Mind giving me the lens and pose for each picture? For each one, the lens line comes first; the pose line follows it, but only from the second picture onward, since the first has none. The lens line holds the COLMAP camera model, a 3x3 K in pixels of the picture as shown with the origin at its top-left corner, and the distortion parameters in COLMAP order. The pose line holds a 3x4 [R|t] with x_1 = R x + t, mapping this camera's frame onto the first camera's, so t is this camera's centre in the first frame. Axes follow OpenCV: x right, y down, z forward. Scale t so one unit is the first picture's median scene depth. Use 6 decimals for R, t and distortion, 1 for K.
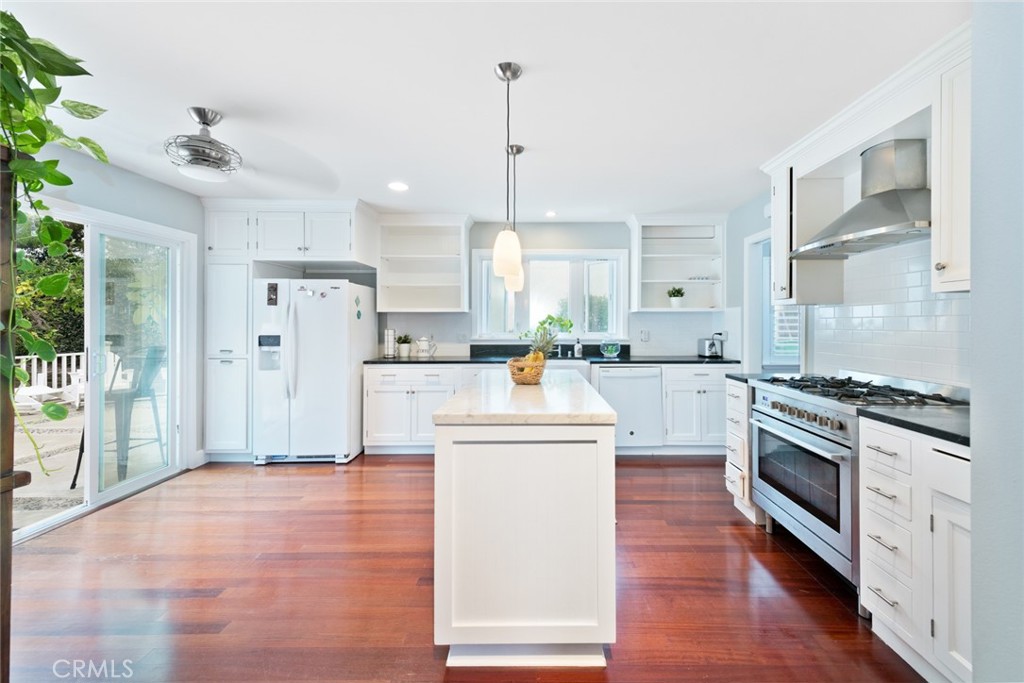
lens RADIAL K [[448.8, 0, 531.5], [0, 448.8, 323.1], [0, 0, 1]] dist [0.030510, 0.000033]
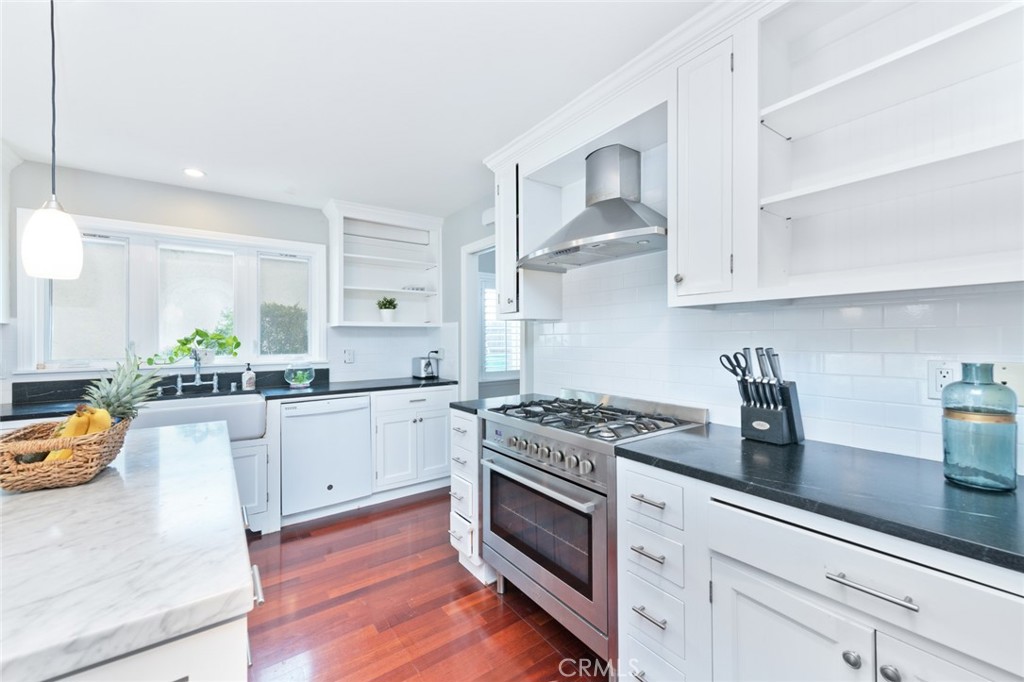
lens RADIAL K [[400.9, 0, 511.9], [0, 400.9, 335.9], [0, 0, 1]] dist [0.001752, 0.000080]
pose [[0.813418, -0.002401, 0.581675, 0.082986], [0.005705, 0.999976, -0.003849, -0.004194], [-0.581652, 0.006449, 0.813412, 0.285553]]
